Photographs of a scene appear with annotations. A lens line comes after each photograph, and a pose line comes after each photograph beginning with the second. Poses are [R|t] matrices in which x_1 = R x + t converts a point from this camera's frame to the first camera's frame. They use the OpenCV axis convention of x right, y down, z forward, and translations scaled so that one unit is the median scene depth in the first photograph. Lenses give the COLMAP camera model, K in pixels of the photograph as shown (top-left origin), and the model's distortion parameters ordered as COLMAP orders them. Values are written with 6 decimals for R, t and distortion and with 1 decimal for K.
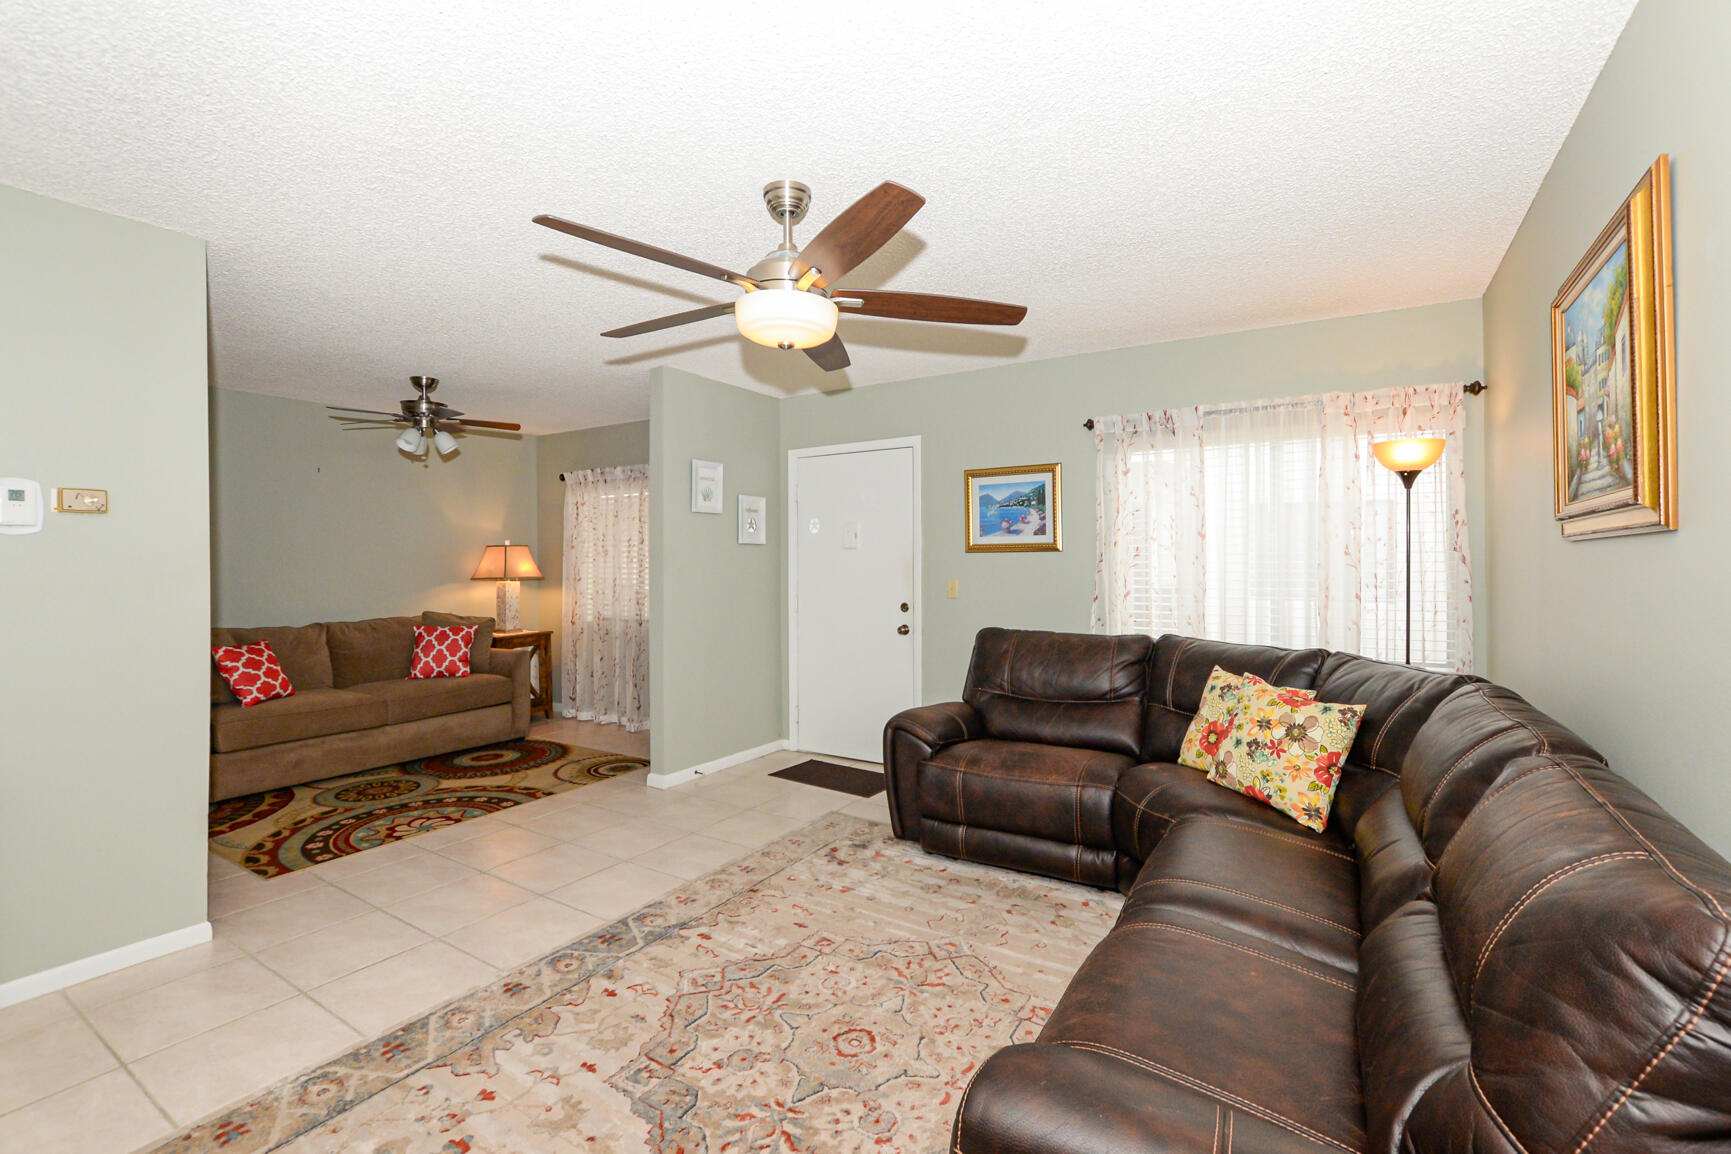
lens RADIAL K [[759.8, 0, 879.5], [0, 759.8, 566.3], [0, 0, 1]] dist [-0.029284, 0.004325]
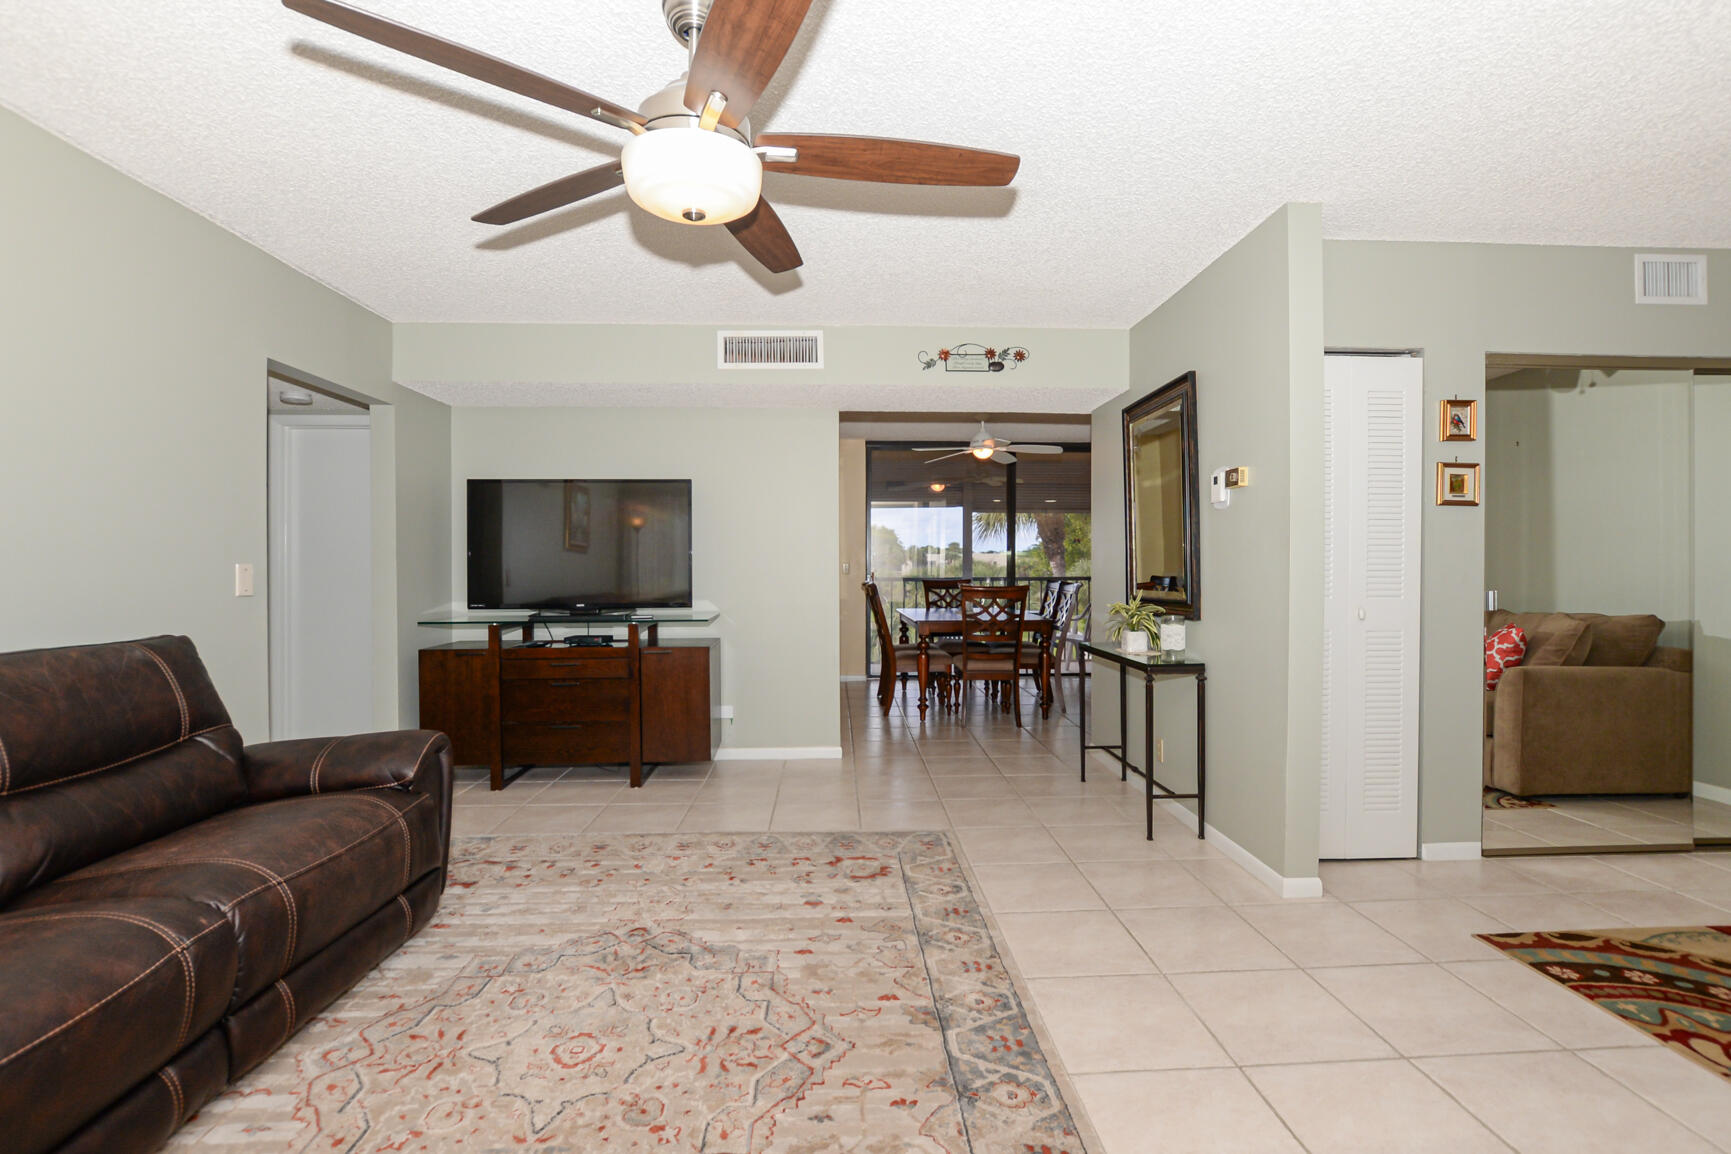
lens RADIAL K [[759.8, 0, 864.4], [0, 759.8, 570.2], [0, 0, 1]] dist [-0.029284, 0.004325]
pose [[-0.834514, 0.007256, -0.550939, 0.091060], [0.000223, 0.999918, 0.012831, 0.031045], [0.550987, 0.010584, -0.834447, 1.042902]]
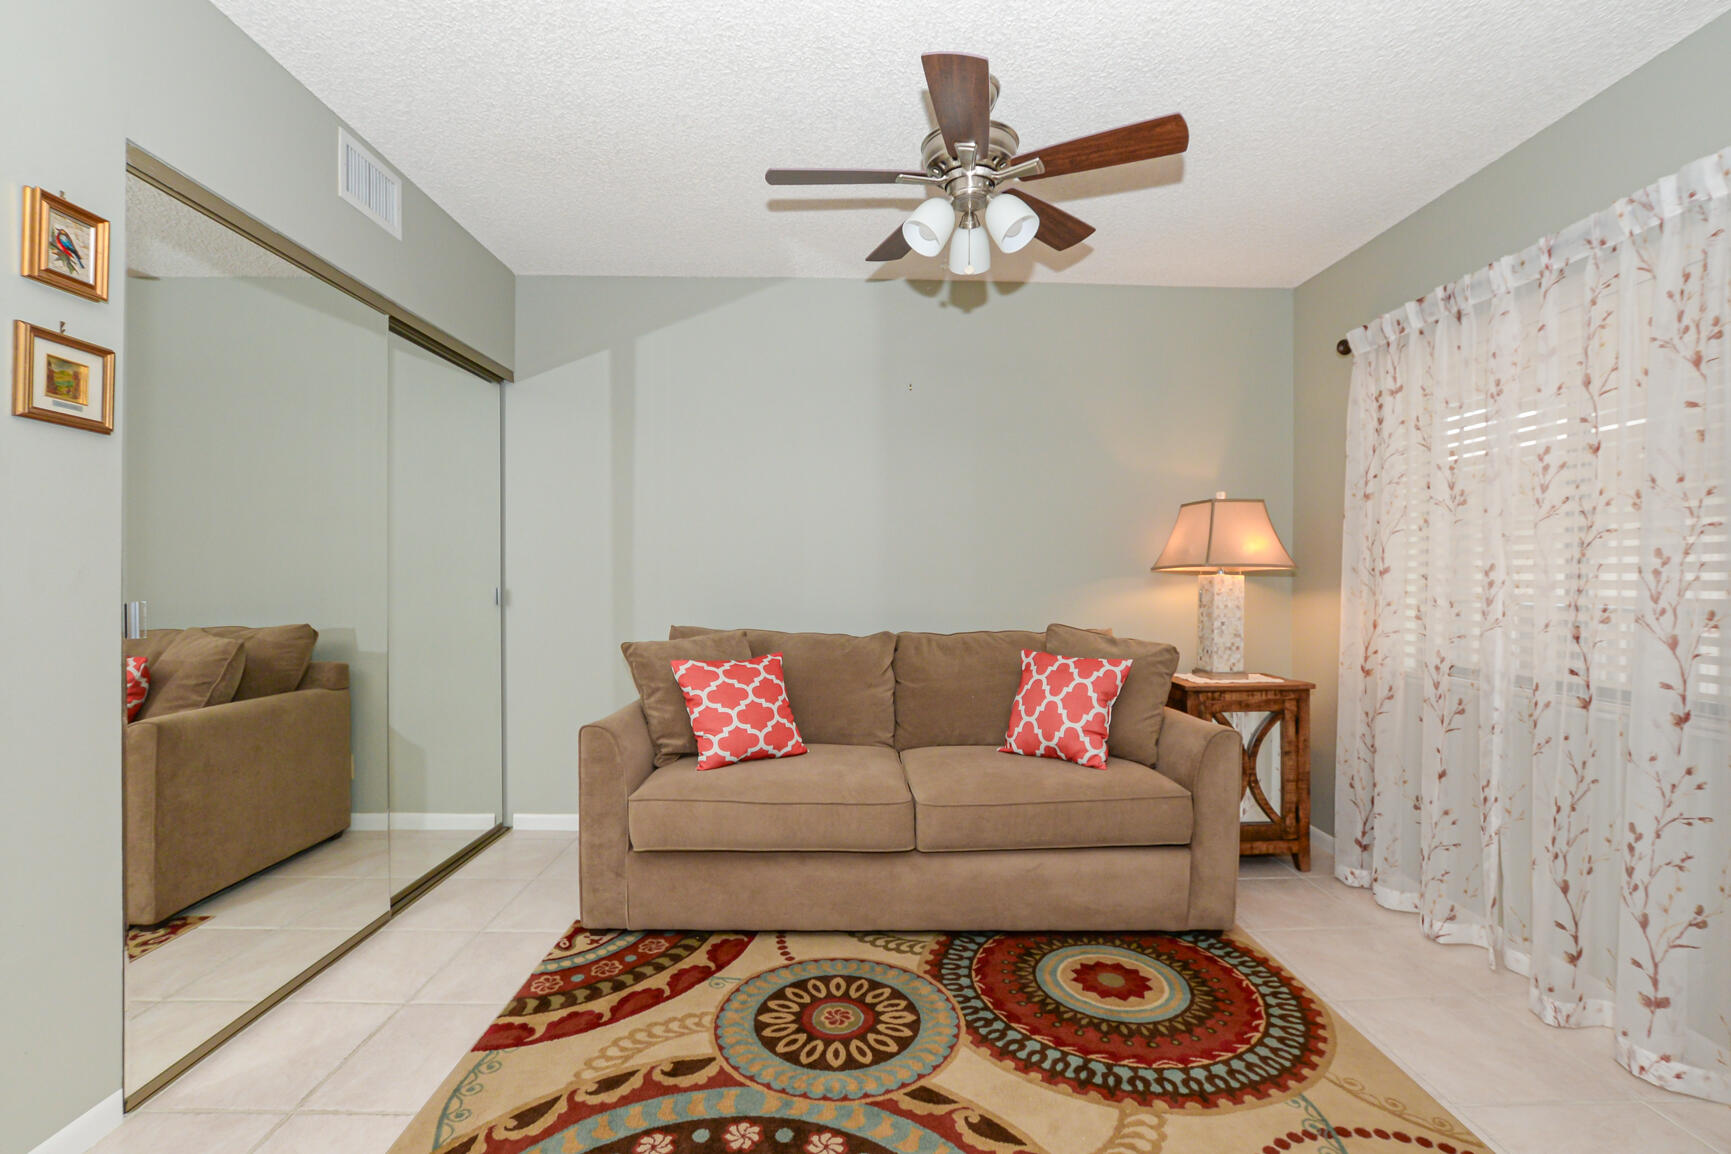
lens RADIAL K [[759.8, 0, 851.2], [0, 759.8, 584.5], [0, 0, 1]] dist [-0.029284, 0.004325]
pose [[0.528351, 0.014973, -0.848894, -0.328323], [-0.016000, 0.999843, 0.007676, 0.044385], [0.848876, 0.009527, 0.528507, 0.874520]]
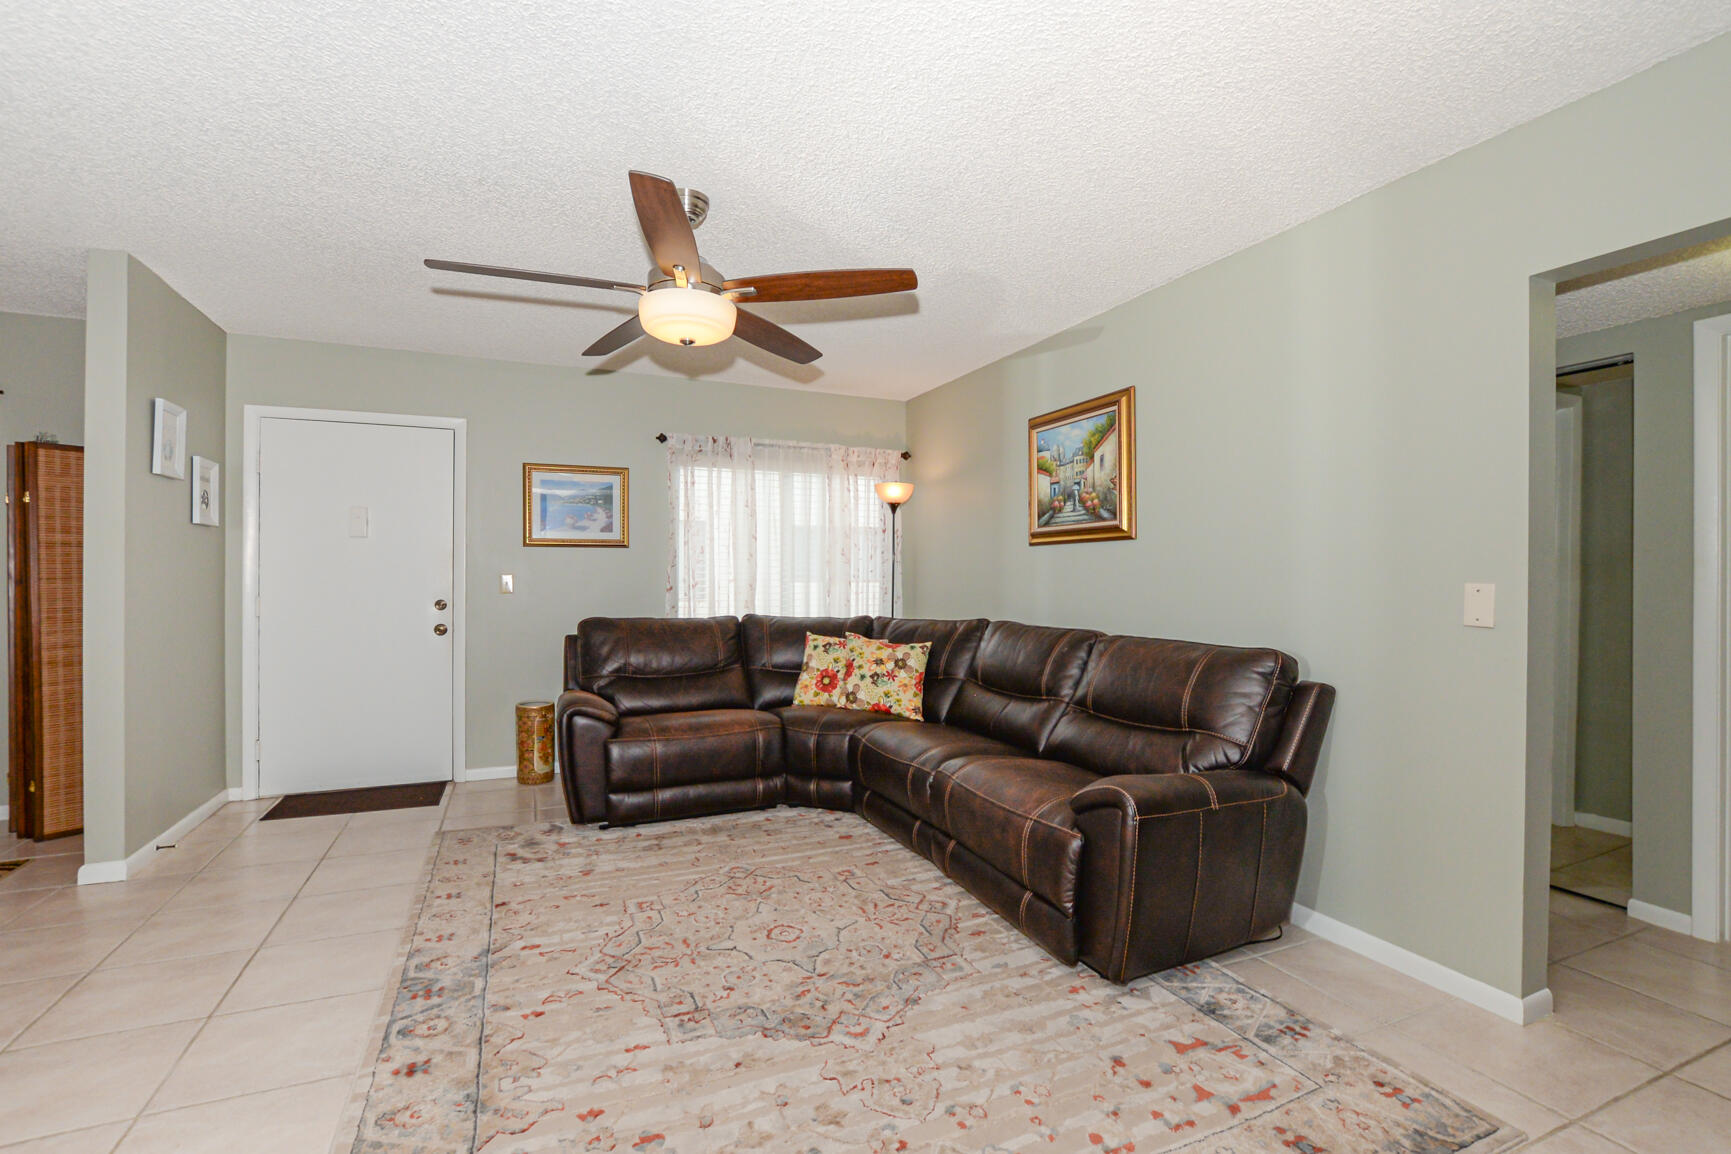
lens RADIAL K [[759.8, 0, 884.3], [0, 759.8, 575.1], [0, 0, 1]] dist [-0.029284, 0.004325]
pose [[0.554757, 0.006995, 0.831983, -0.528914], [0.000614, 0.999961, -0.008817, 0.033116], [-0.832012, 0.005403, 0.554731, 0.095691]]
